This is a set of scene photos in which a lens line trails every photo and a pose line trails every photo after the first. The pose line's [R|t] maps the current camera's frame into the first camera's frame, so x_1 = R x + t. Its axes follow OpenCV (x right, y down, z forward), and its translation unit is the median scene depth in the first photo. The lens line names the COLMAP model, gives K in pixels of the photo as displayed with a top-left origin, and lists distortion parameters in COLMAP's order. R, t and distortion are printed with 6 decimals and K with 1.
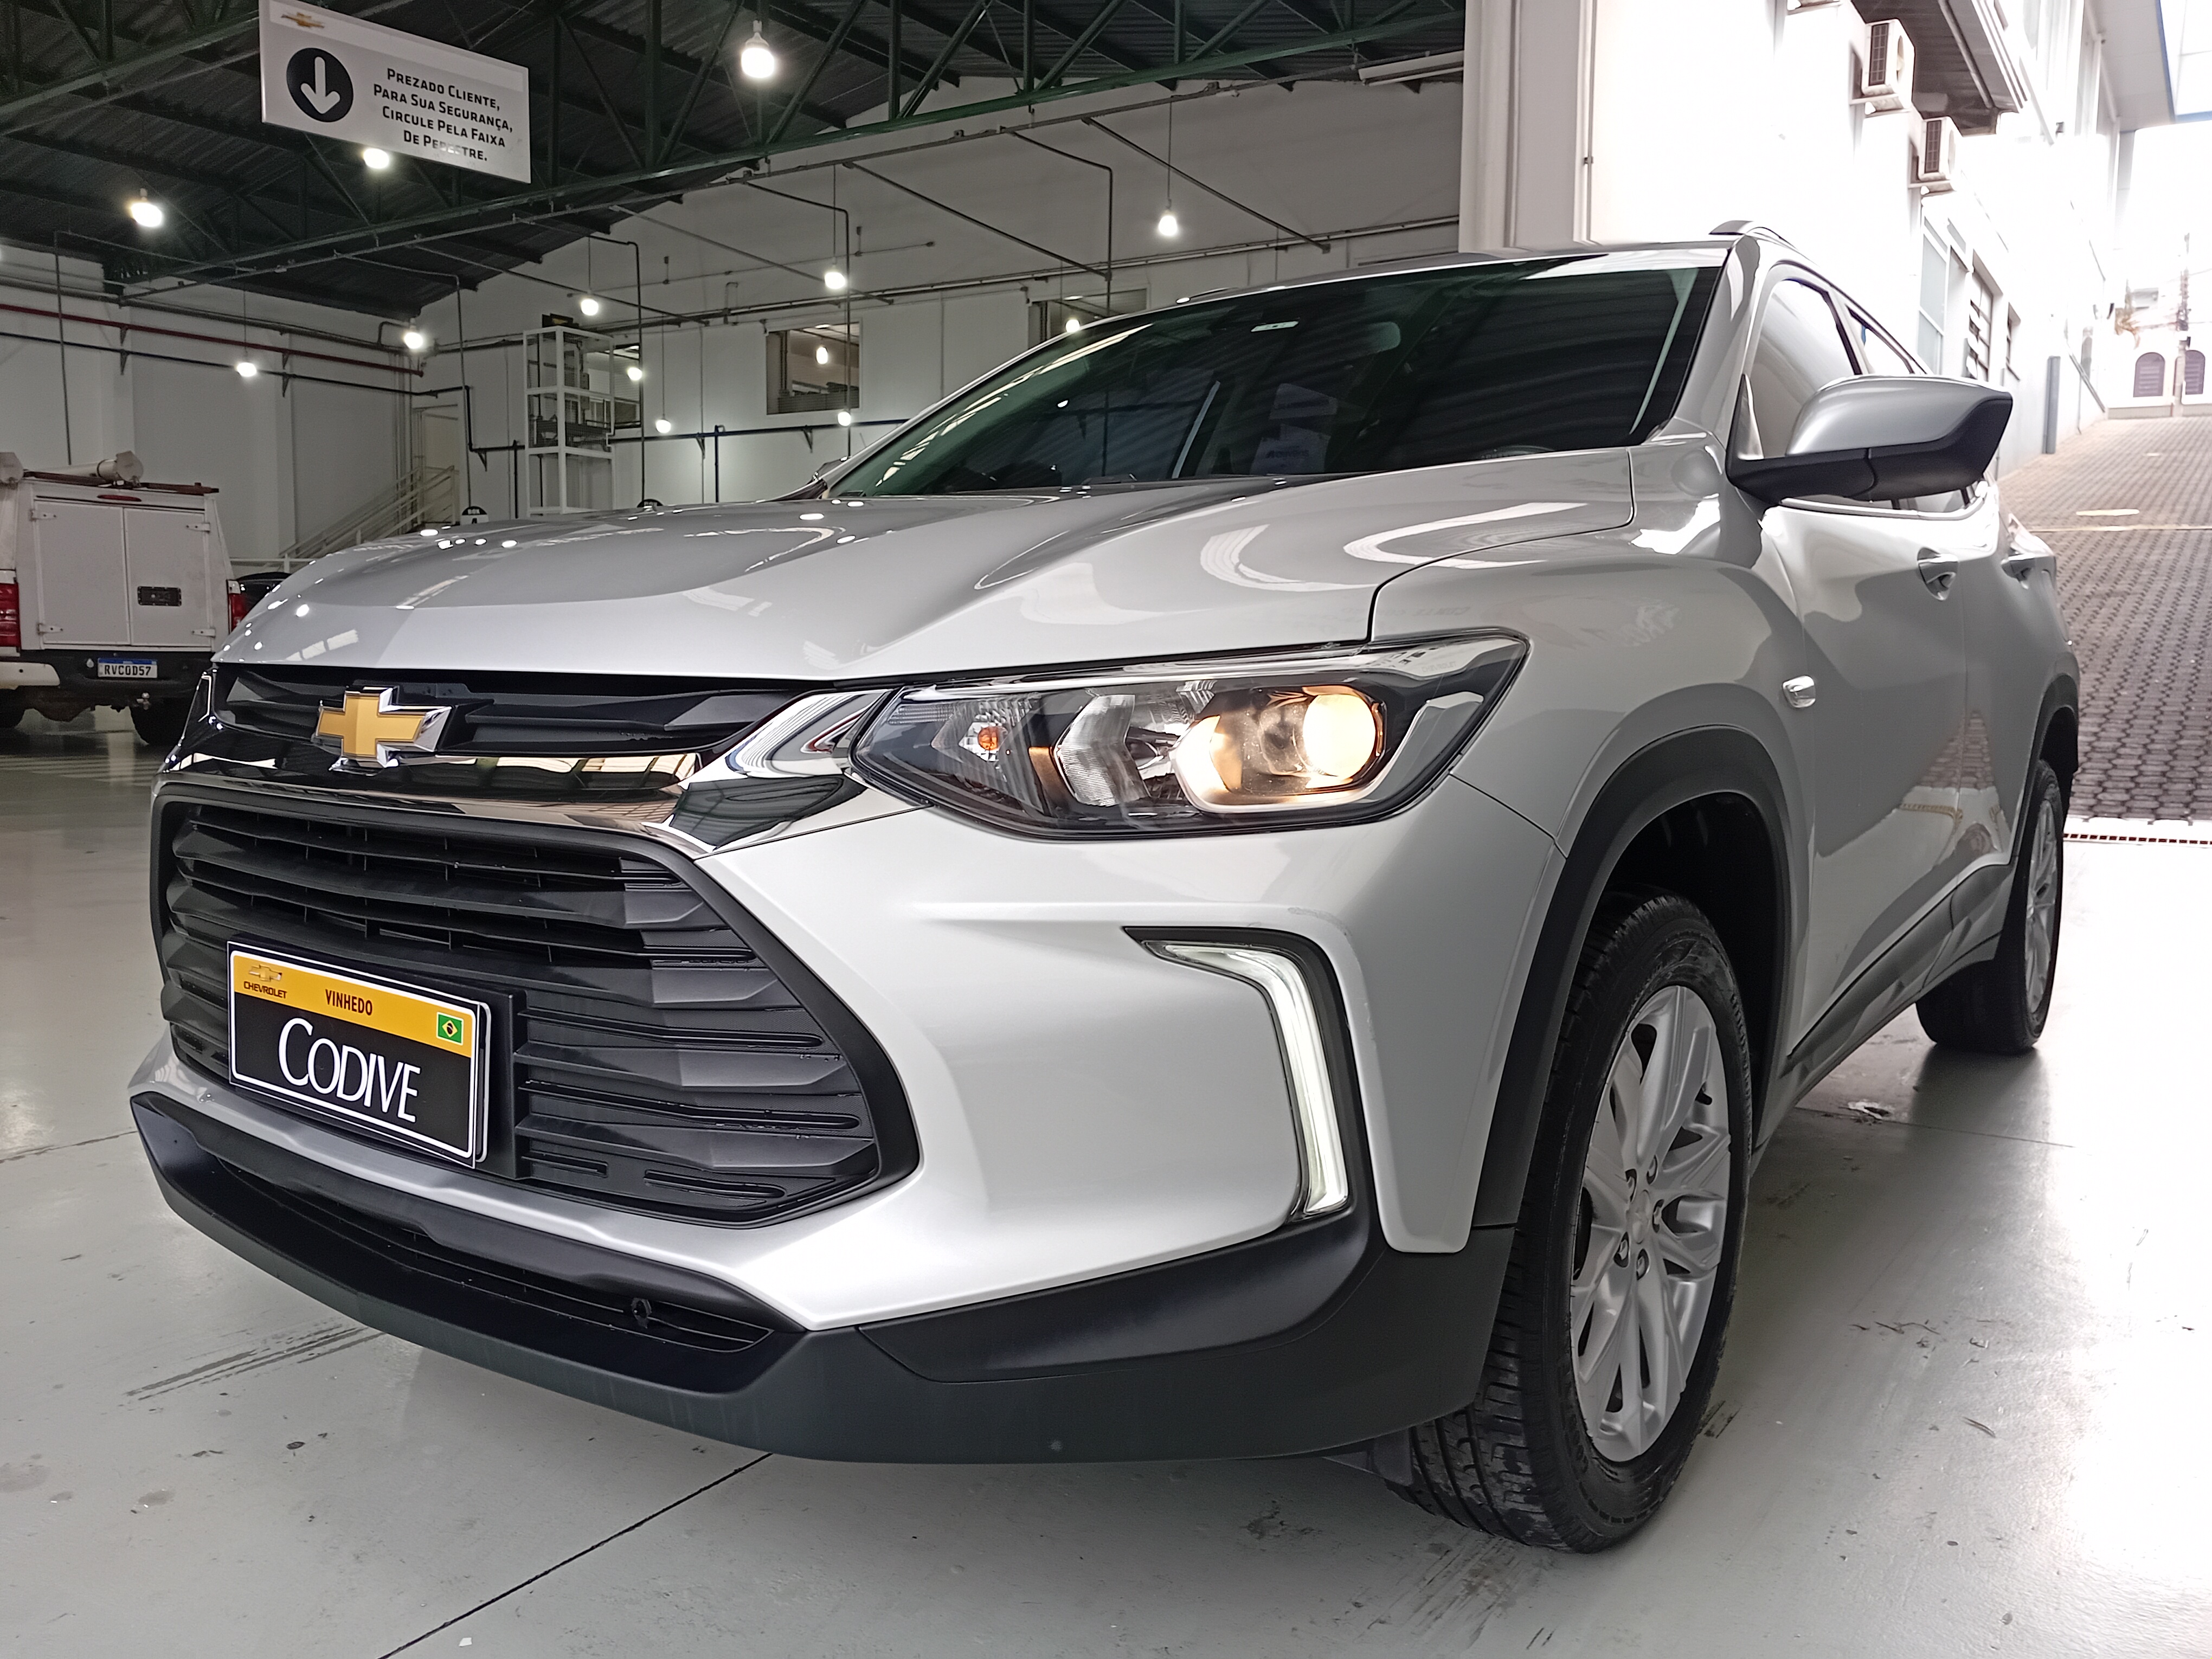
lens RADIAL K [[1580.9, 0, 1106.0], [0, 1580.9, 829.5], [0, 0, 1]] dist [0.102735, -0.190954]
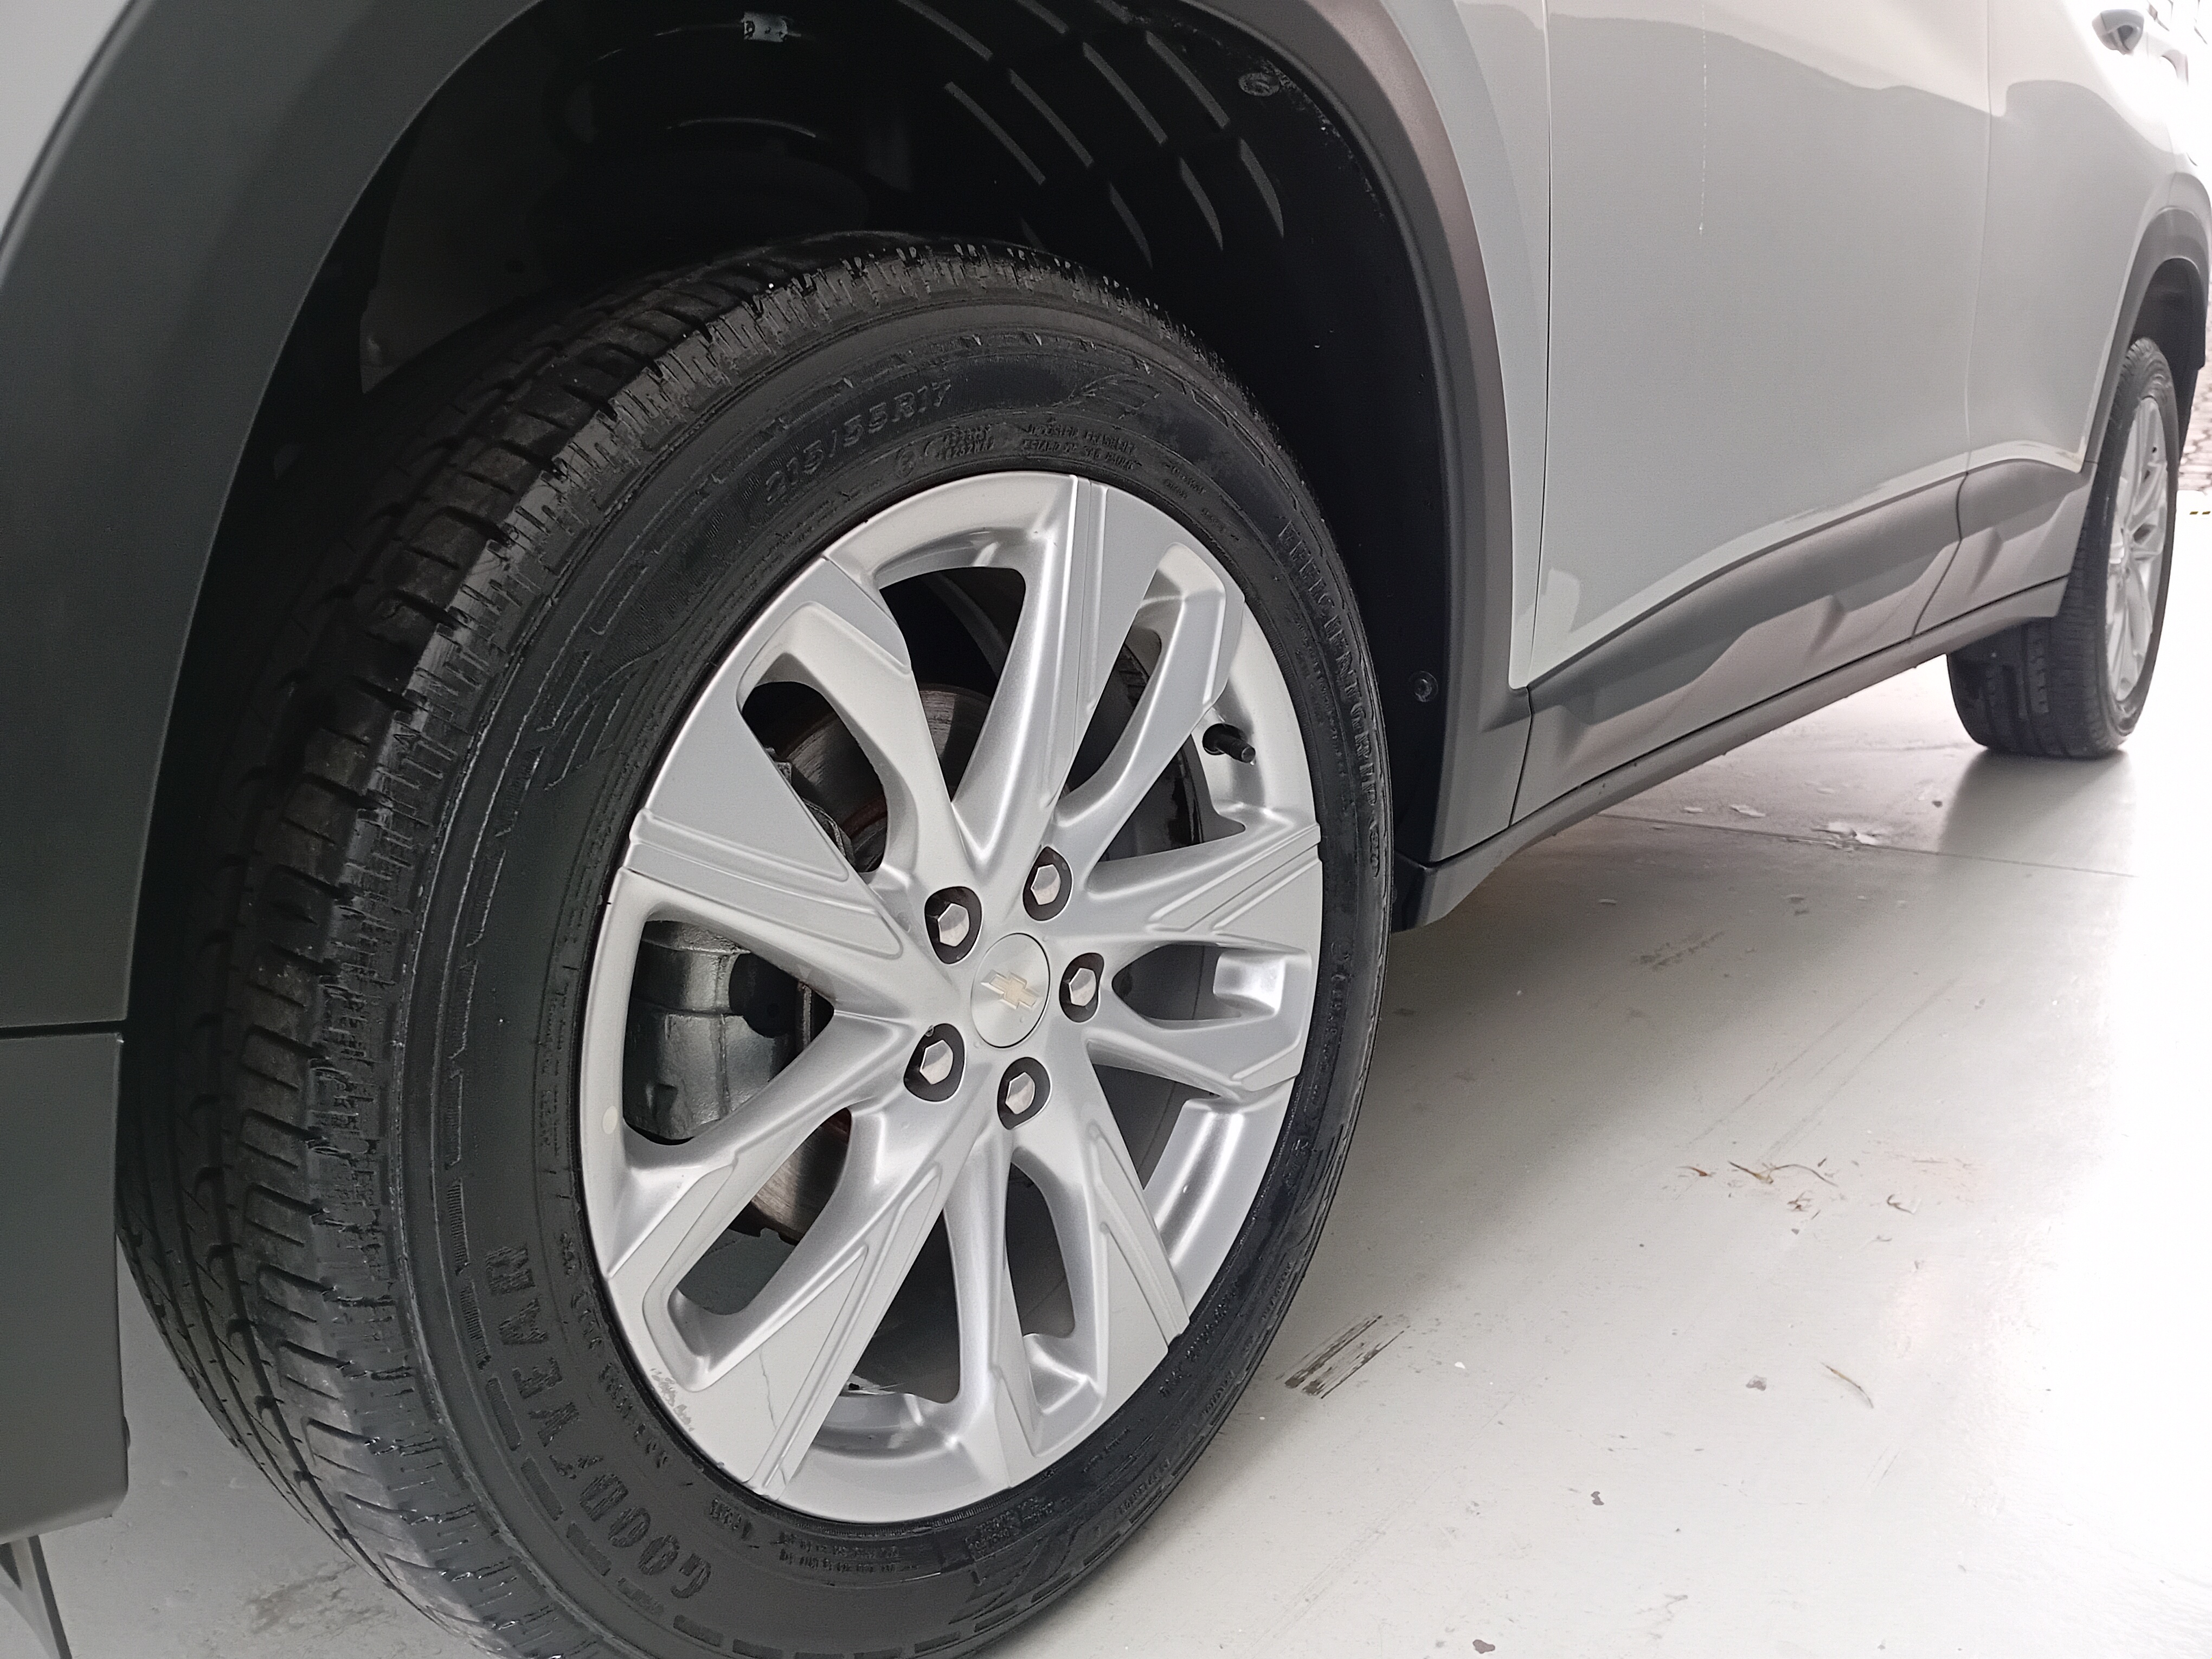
lens RADIAL K [[1616.8, 0, 1149.3], [0, 1616.8, 804.7], [0, 0, 1]] dist [0.043180, -0.095897]
pose [[0.998326, -0.023334, -0.052929, 0.463716], [0.029506, 0.992456, 0.118999, 0.157867], [0.049753, -0.120362, 0.991483, 0.639978]]
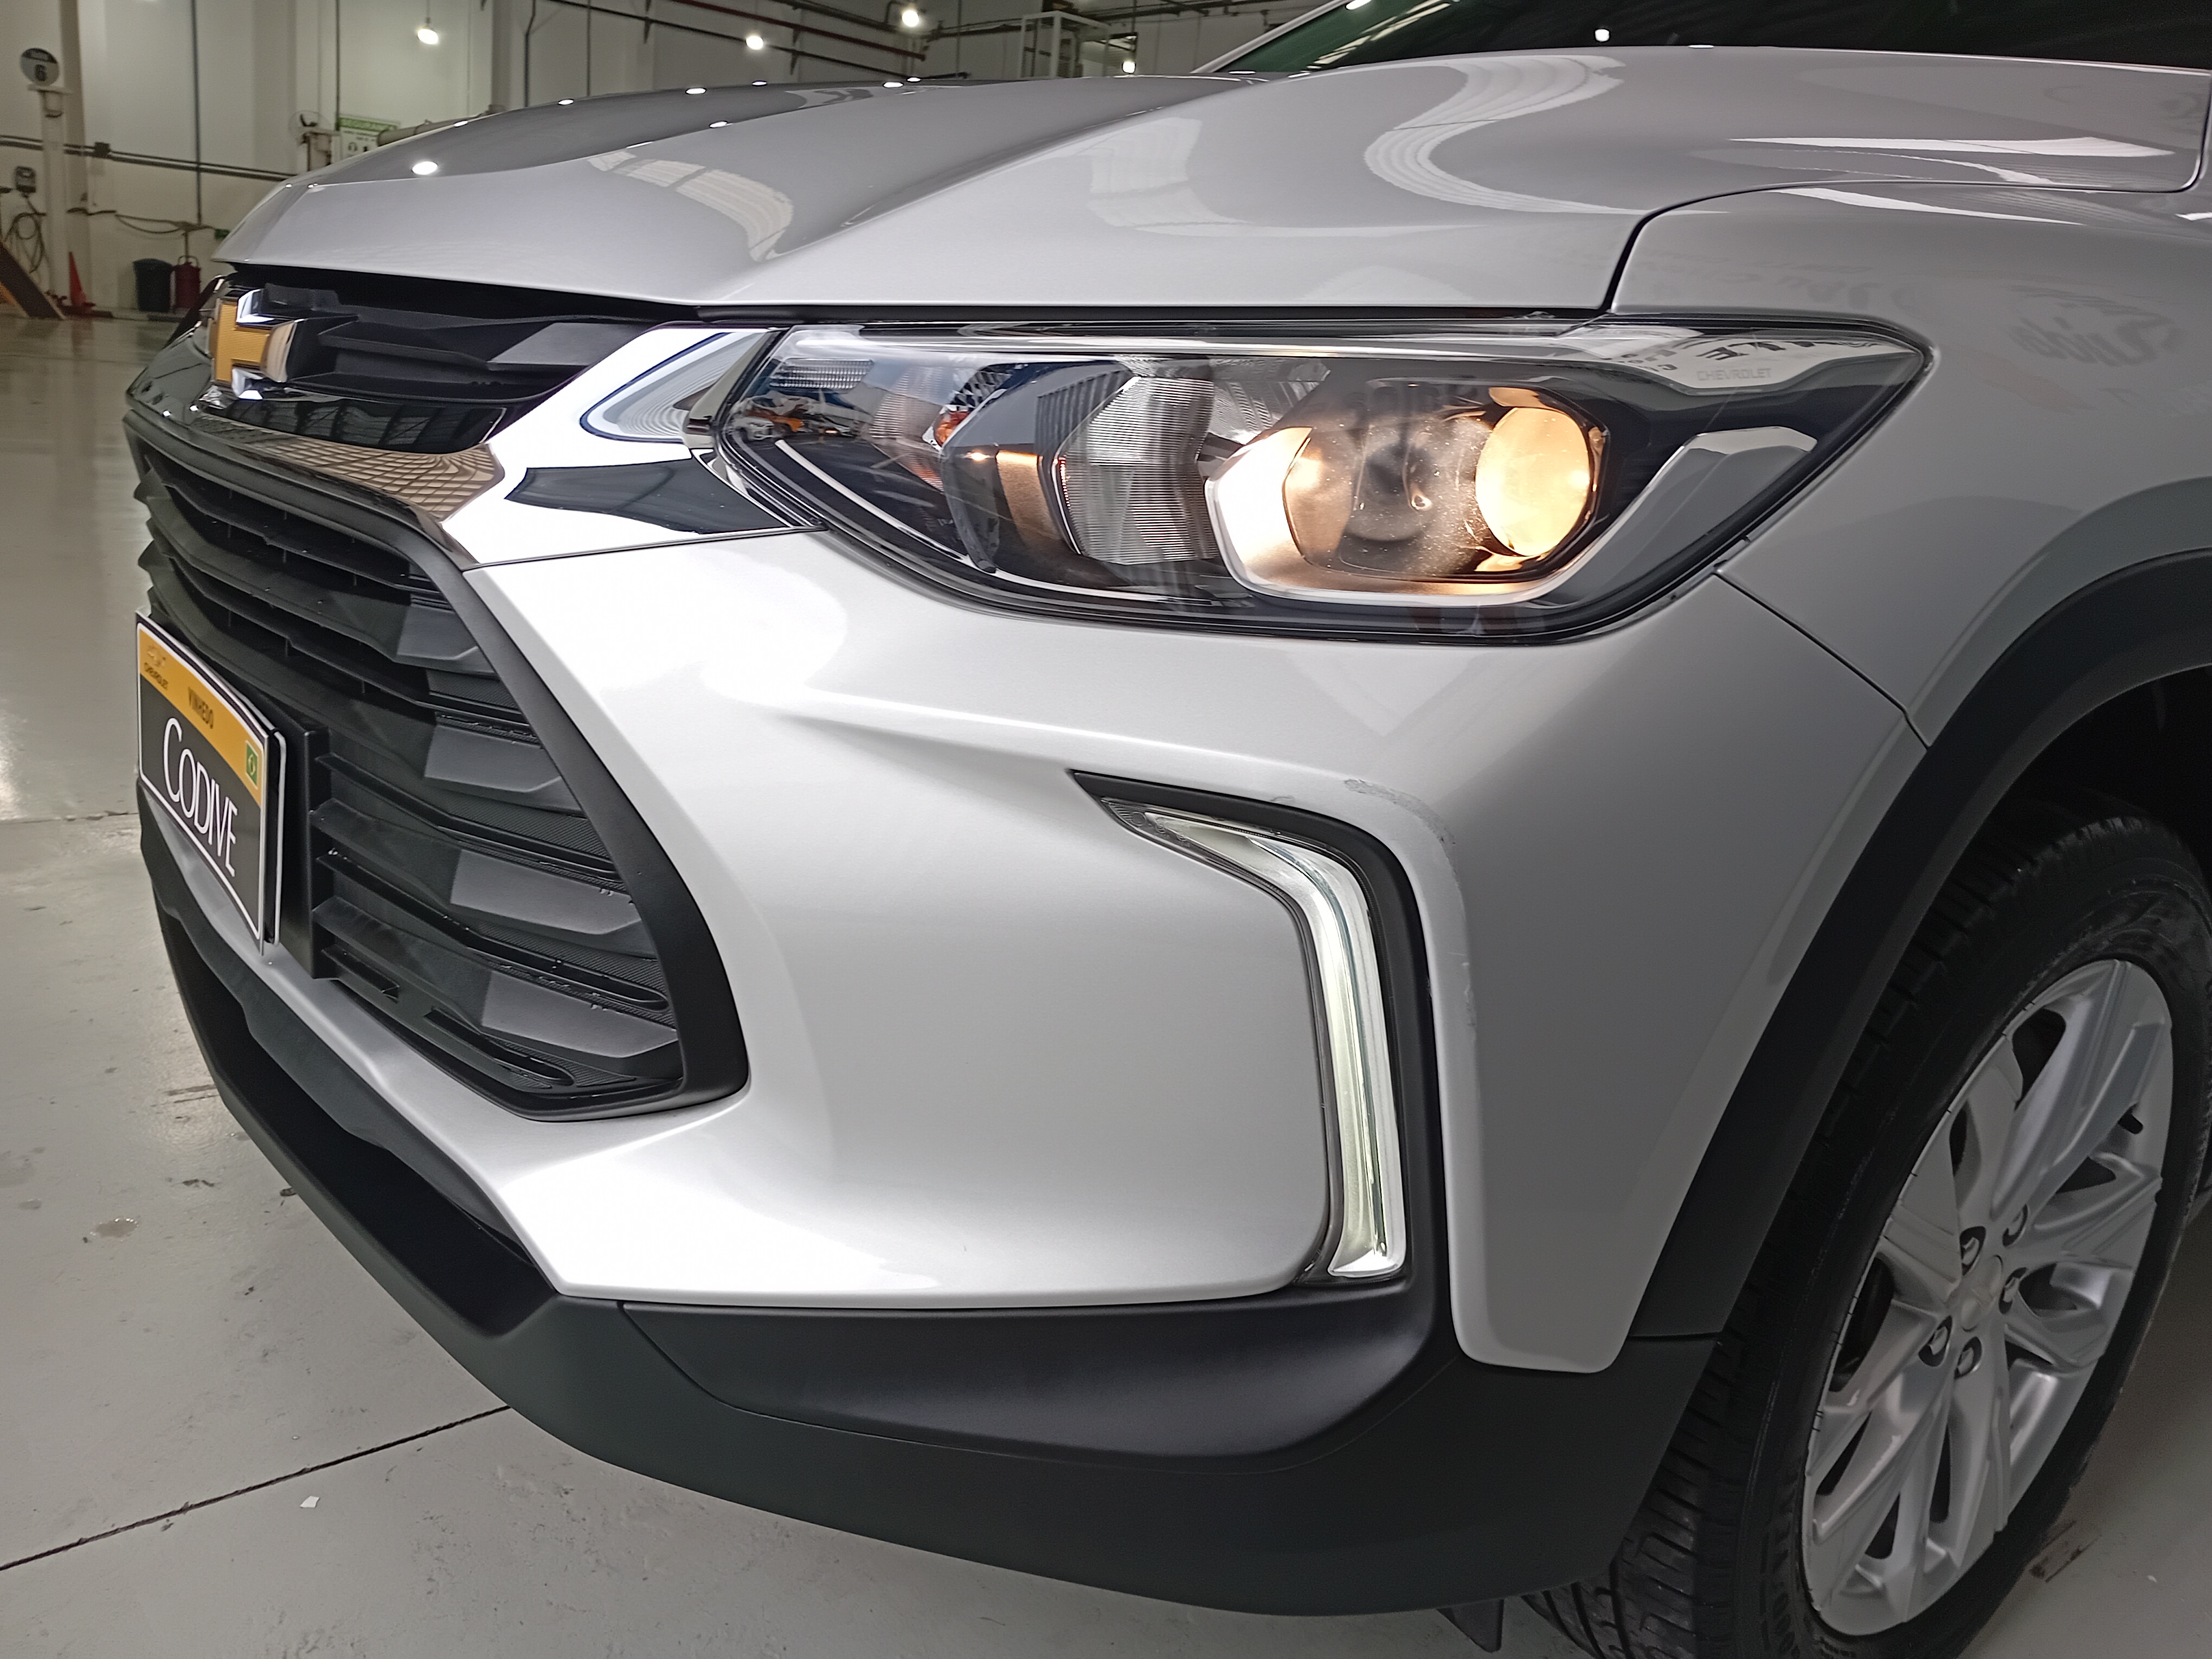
lens RADIAL K [[1616.8, 0, 1149.3], [0, 1616.8, 804.7], [0, 0, 1]] dist [0.043180, -0.095897]
pose [[0.963068, 0.147187, -0.225466, 0.148800], [-0.114042, 0.981526, 0.153628, -0.018187], [0.243913, -0.122242, 0.962062, 0.356089]]
